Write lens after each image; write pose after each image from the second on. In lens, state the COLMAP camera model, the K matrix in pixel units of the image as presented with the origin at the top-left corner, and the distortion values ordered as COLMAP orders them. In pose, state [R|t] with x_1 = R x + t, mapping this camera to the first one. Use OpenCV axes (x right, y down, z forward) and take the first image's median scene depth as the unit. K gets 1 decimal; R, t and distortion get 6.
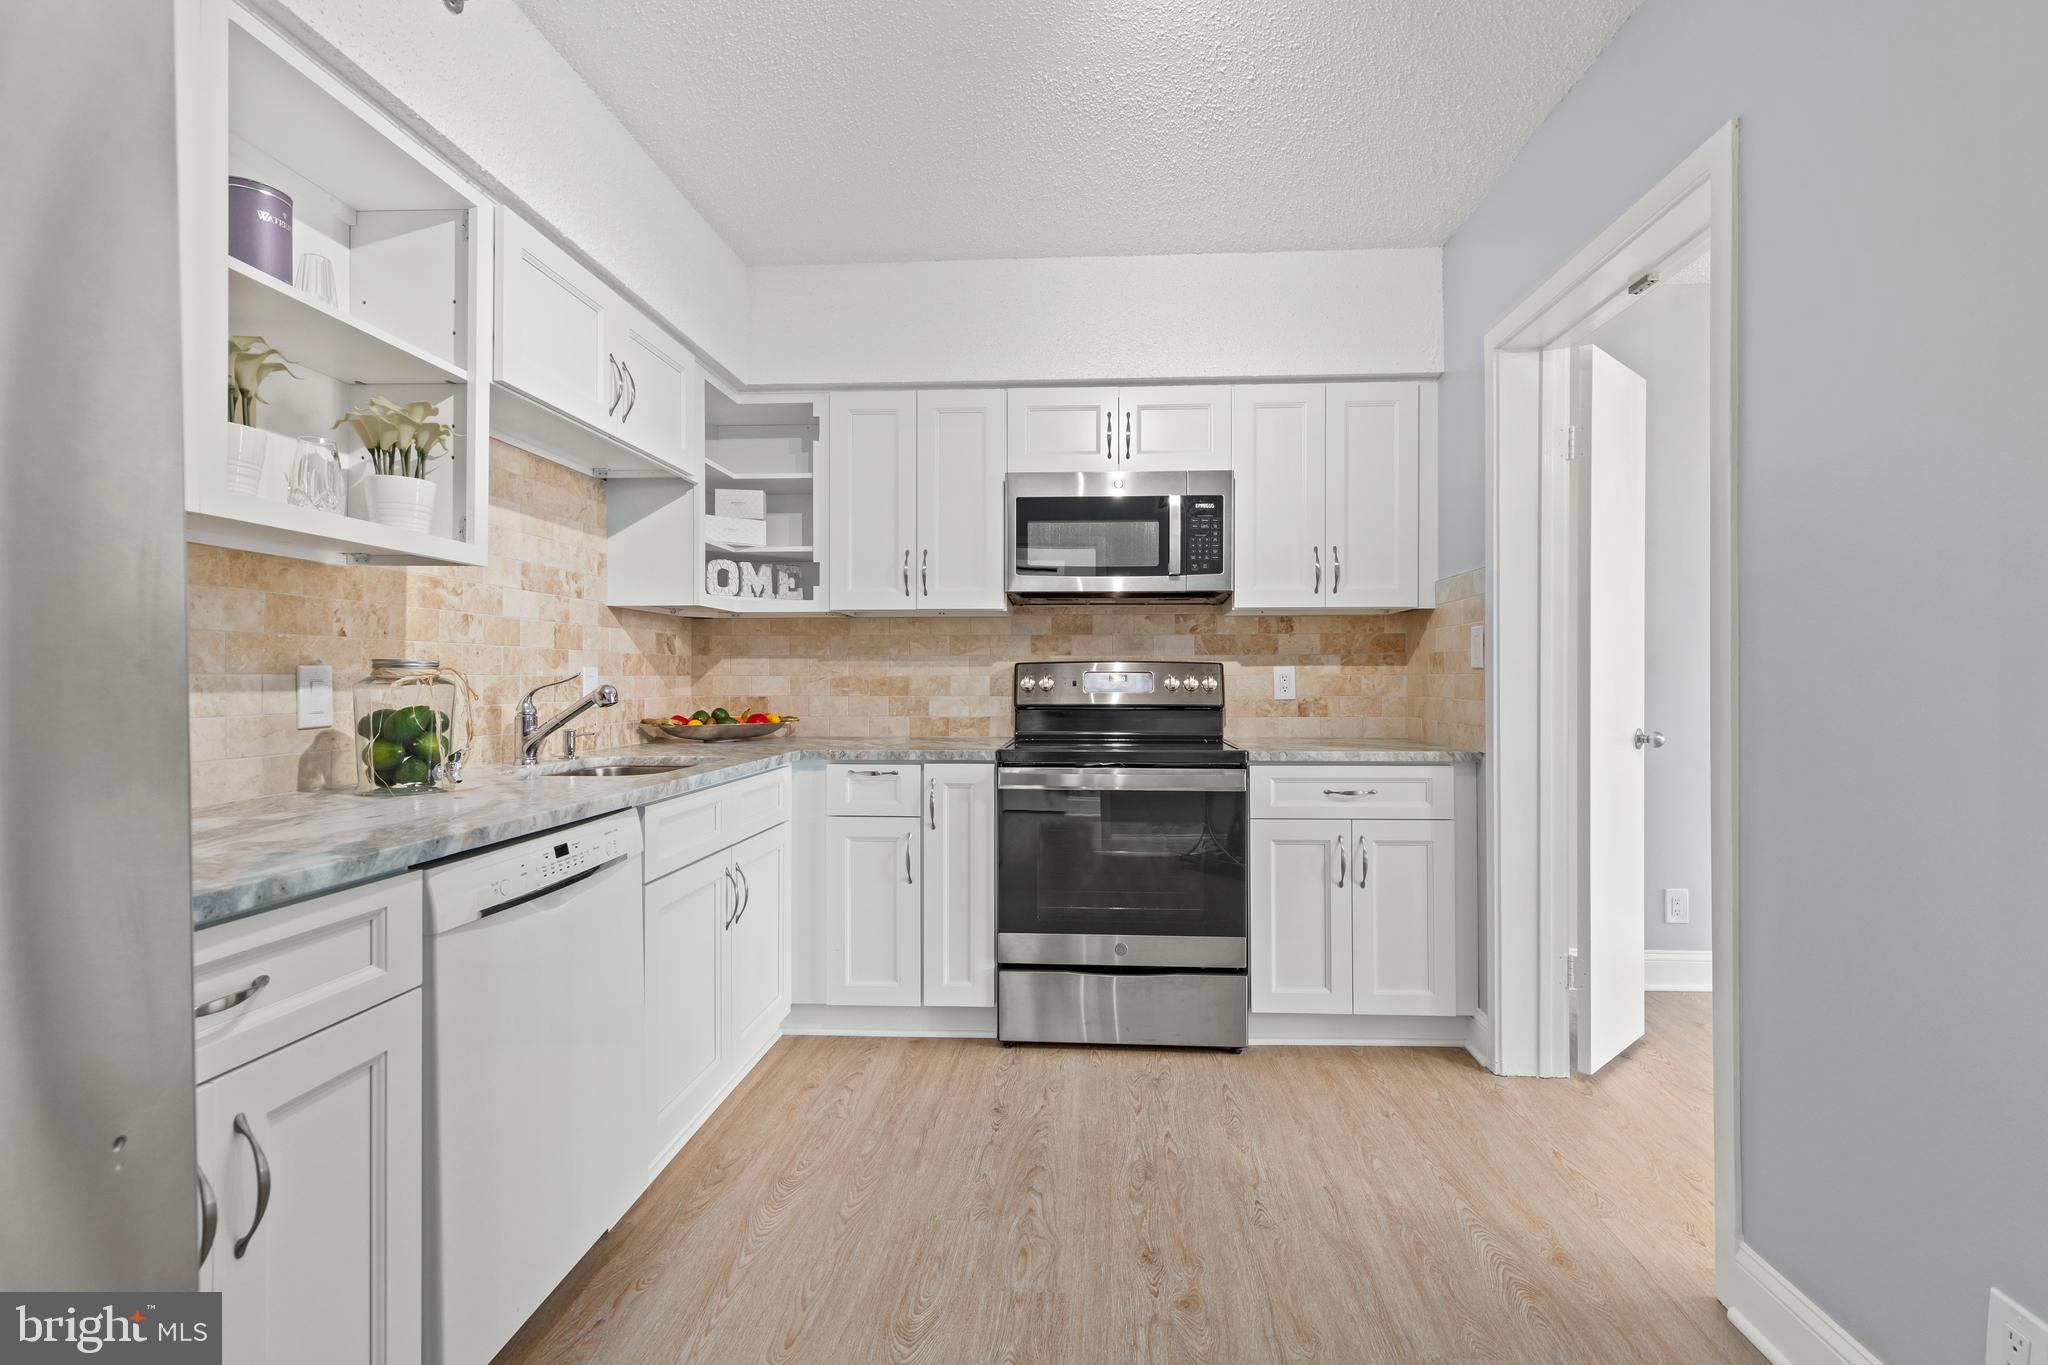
lens RADIAL K [[922.4, 0, 1050.1], [0, 922.4, 677.3], [0, 0, 1]] dist [0.007835, -0.003371]
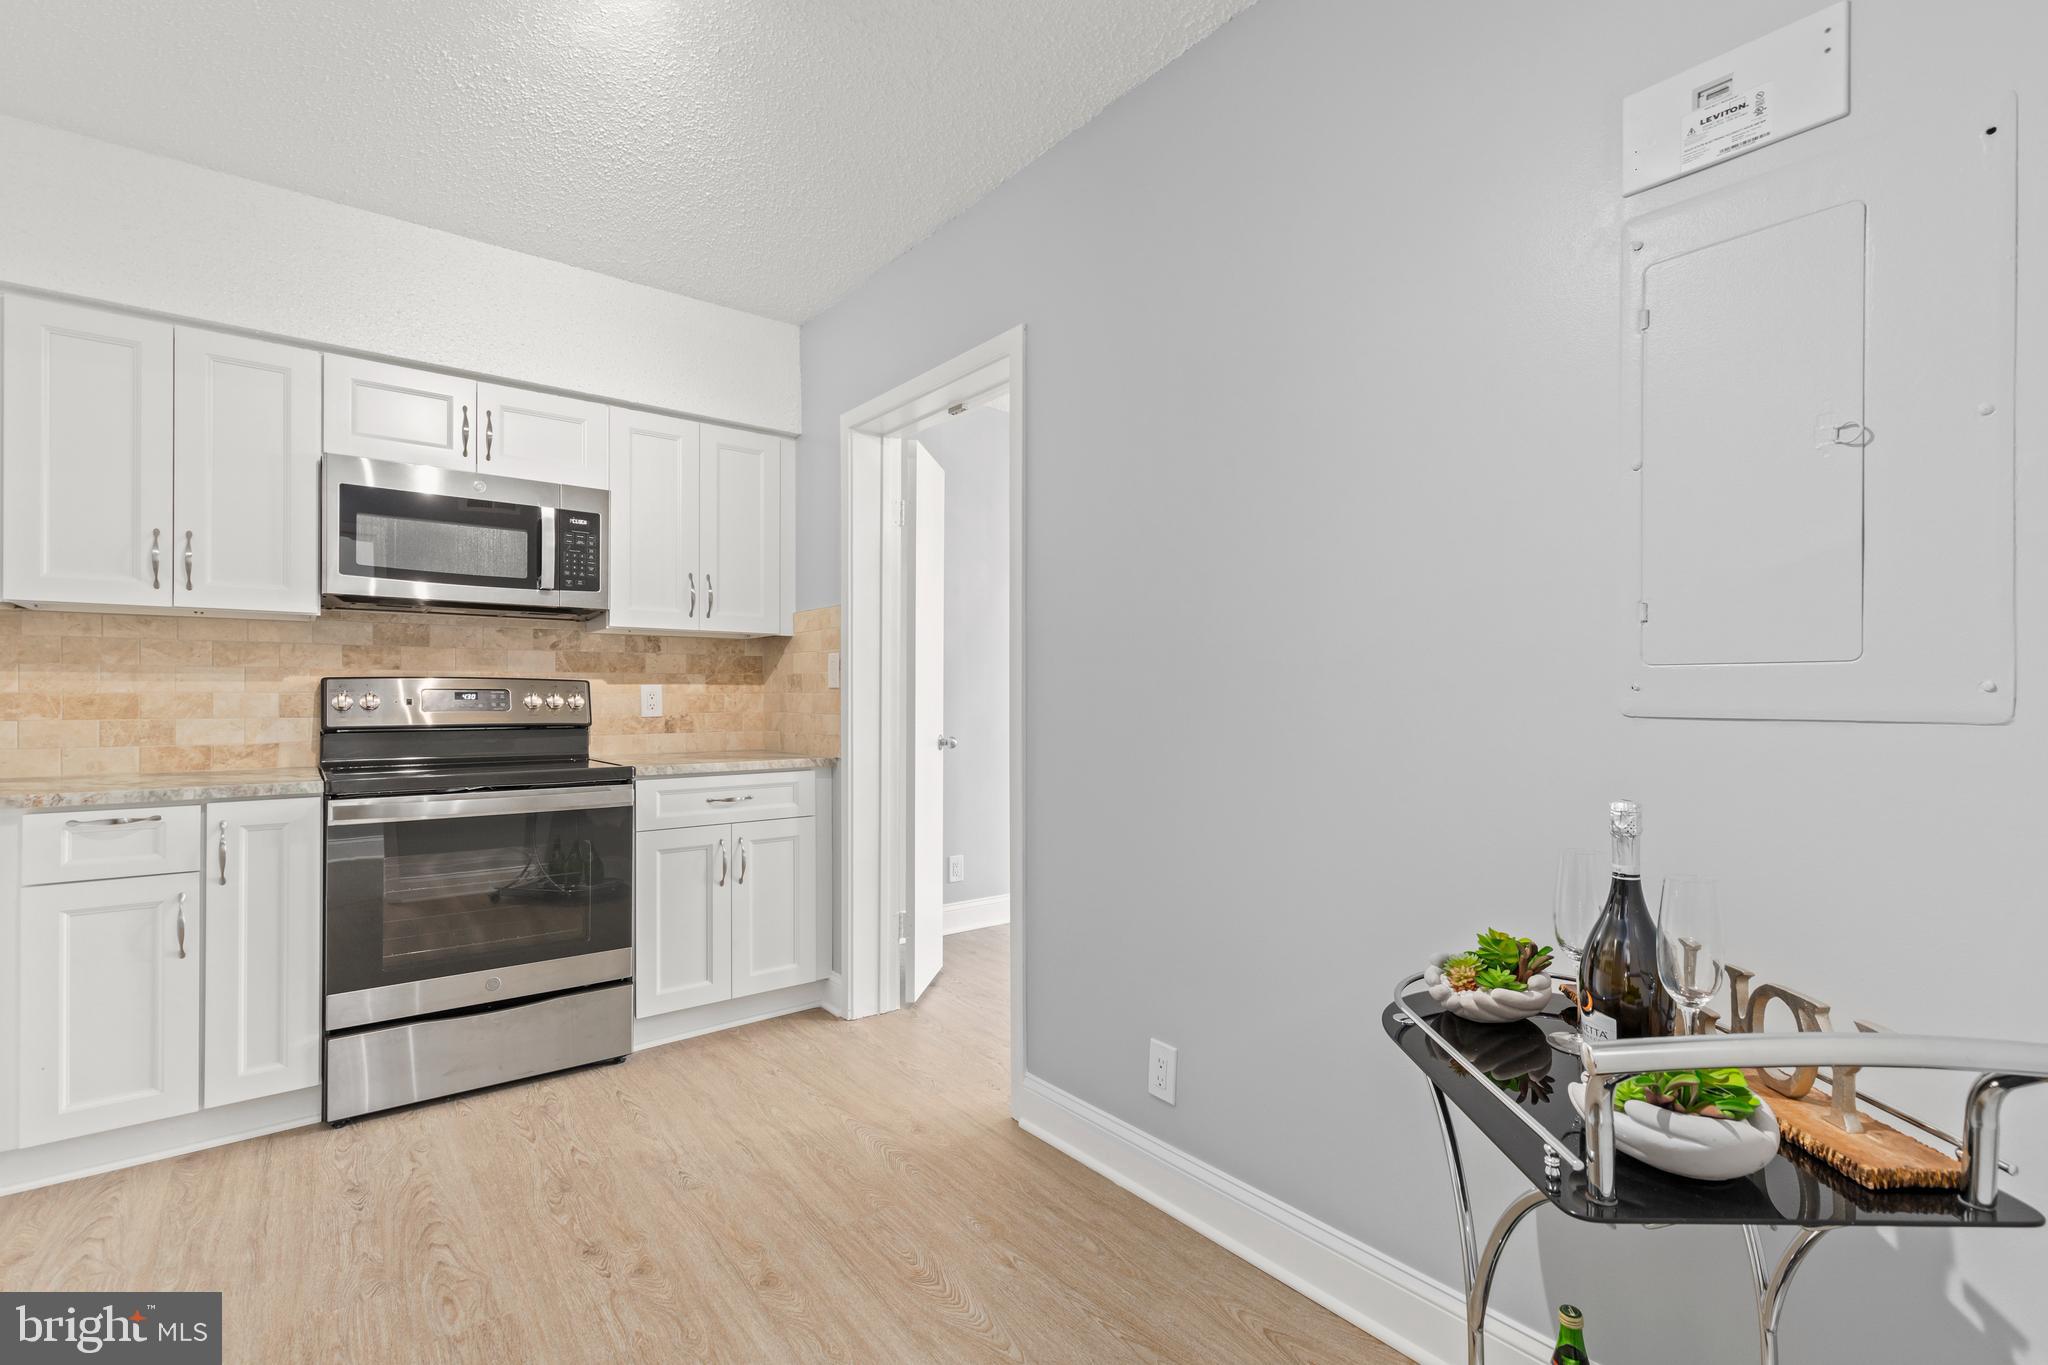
lens RADIAL K [[922.4, 0, 1044.7], [0, 922.4, 691.6], [0, 0, 1]] dist [0.007835, -0.003371]
pose [[0.741620, 0.004527, 0.670805, -0.142936], [-0.002182, 0.999988, -0.004336, -0.000838], [-0.670817, 0.001753, 0.741621, -0.078901]]
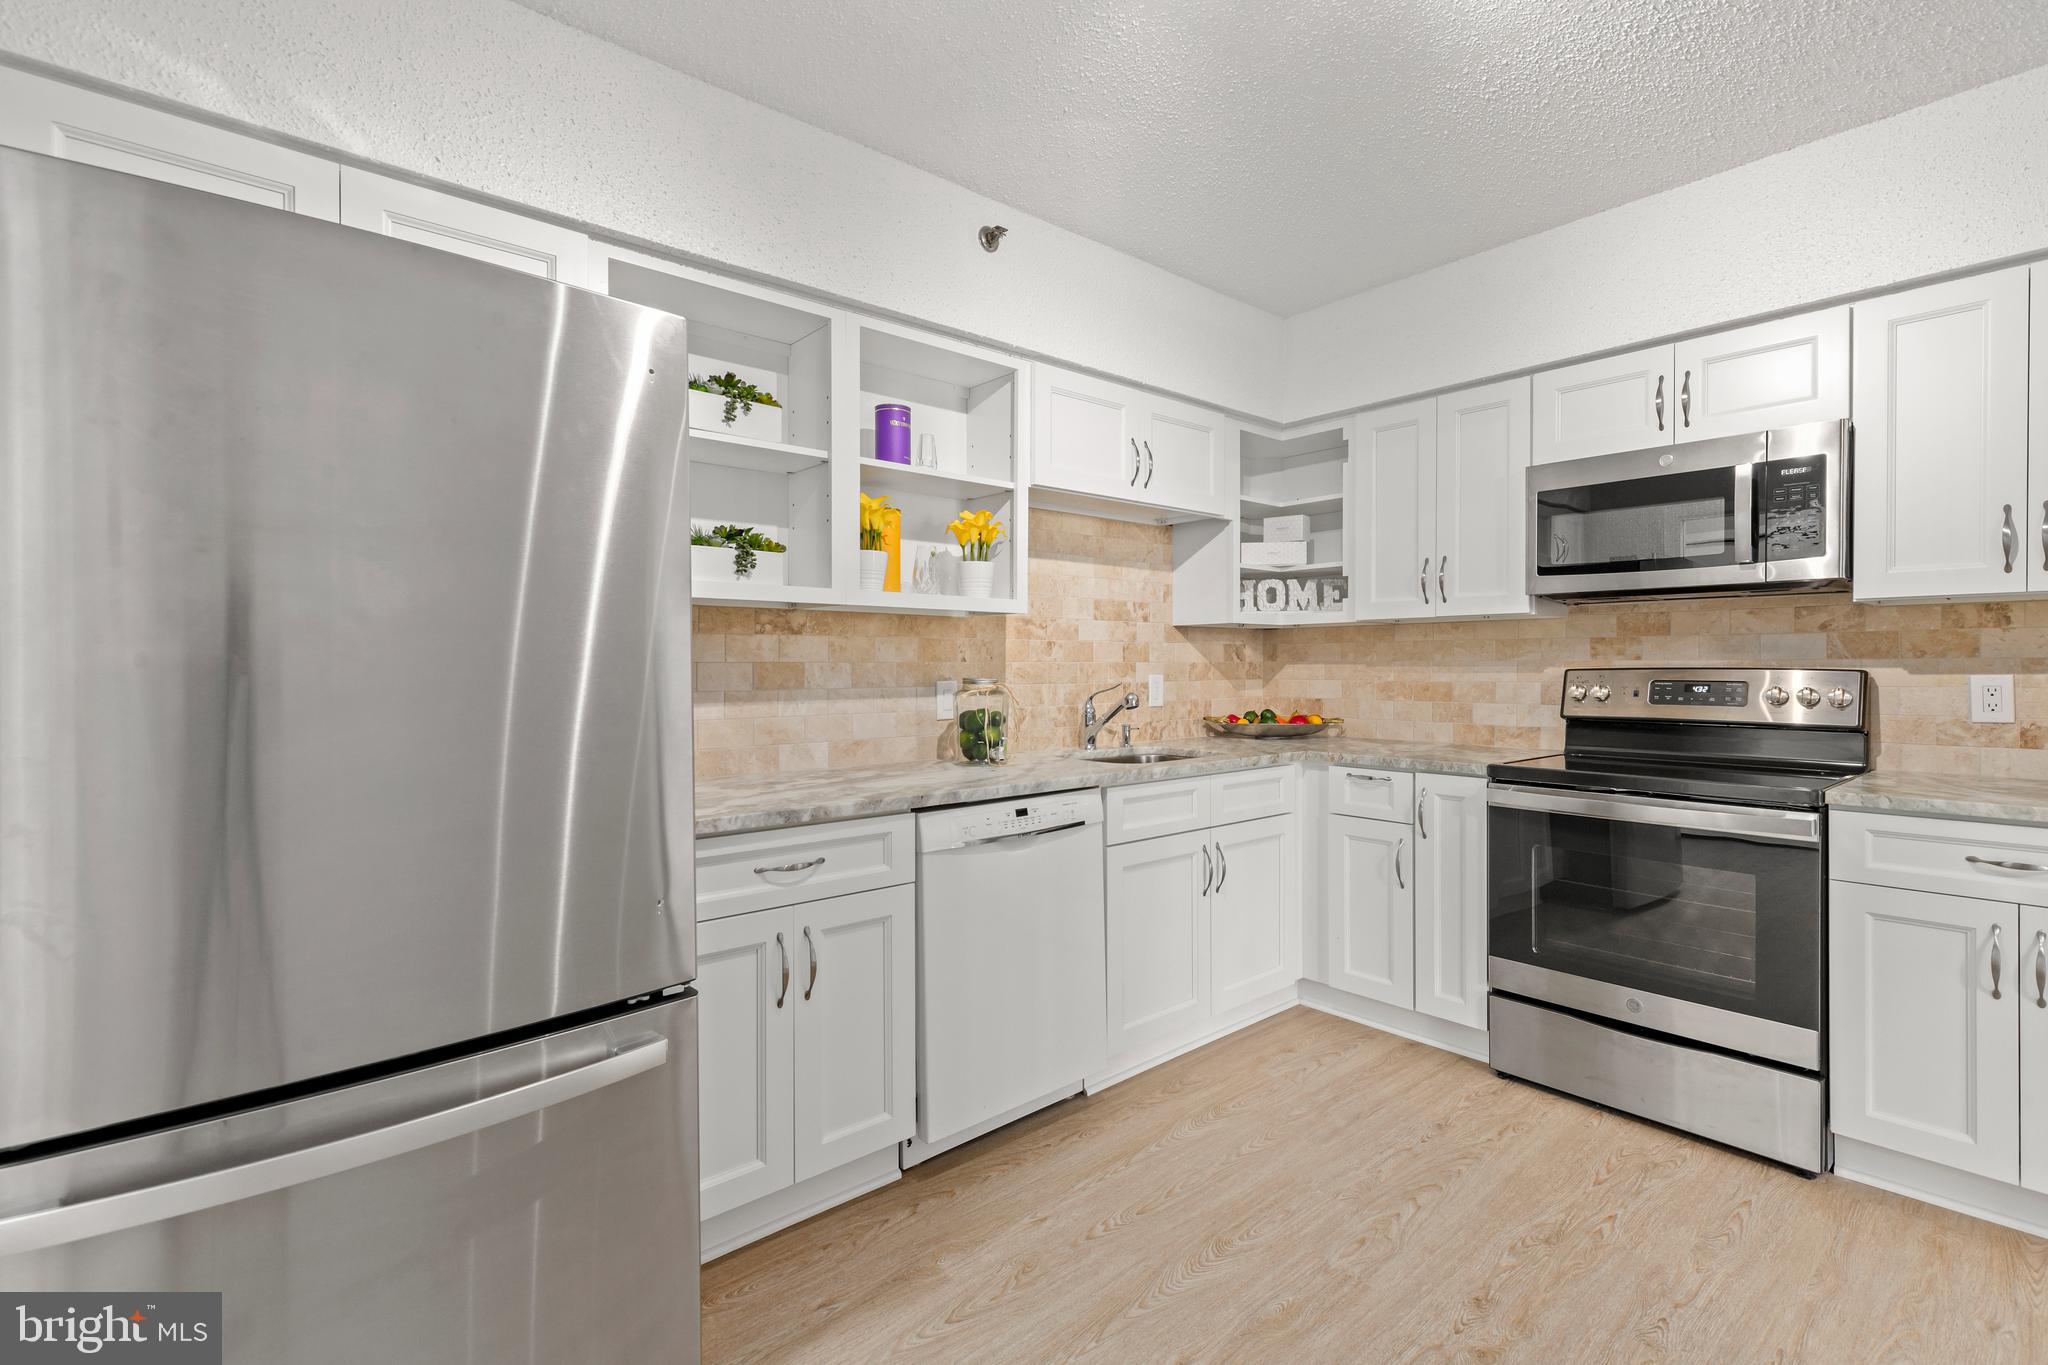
lens RADIAL K [[922.4, 0, 1050.3], [0, 922.4, 668.7], [0, 0, 1]] dist [0.007835, -0.003371]
pose [[0.703797, 0.001591, -0.710399, 0.314906], [0.003169, 0.999981, 0.005379, -0.028291], [0.710394, -0.006037, 0.703778, 0.001257]]
